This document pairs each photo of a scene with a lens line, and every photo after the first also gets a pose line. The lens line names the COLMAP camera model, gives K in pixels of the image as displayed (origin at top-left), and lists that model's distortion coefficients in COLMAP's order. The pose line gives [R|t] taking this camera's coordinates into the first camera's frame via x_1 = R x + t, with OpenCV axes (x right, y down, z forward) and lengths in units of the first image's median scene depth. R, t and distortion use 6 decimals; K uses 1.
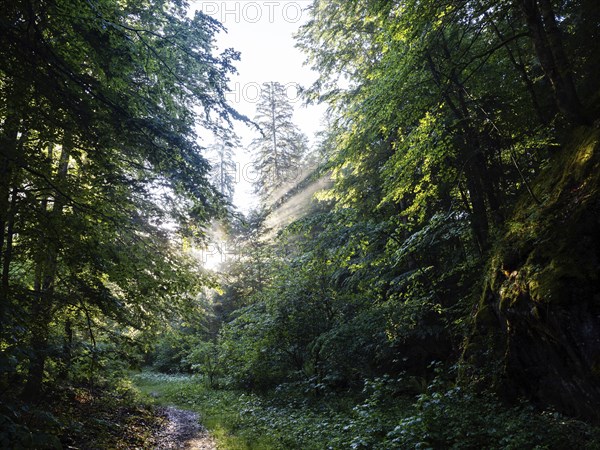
lens RADIAL K [[443.0, 0, 300.0], [0, 443.0, 225.0], [0, 0, 1]] dist [-0.027137, -0.000657]
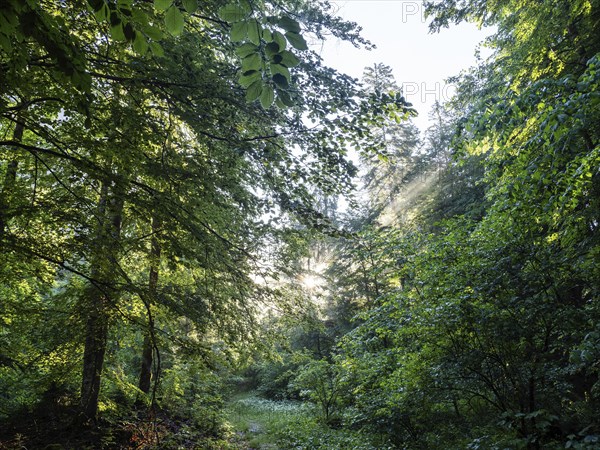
lens RADIAL K [[443.0, 0, 300.0], [0, 443.0, 225.0], [0, 0, 1]] dist [-0.027137, -0.000657]
pose [[0.973069, -0.055088, -0.223837, -0.048992], [0.043095, 0.997379, -0.058119, 0.061978], [0.226452, 0.046908, 0.972892, 0.200014]]
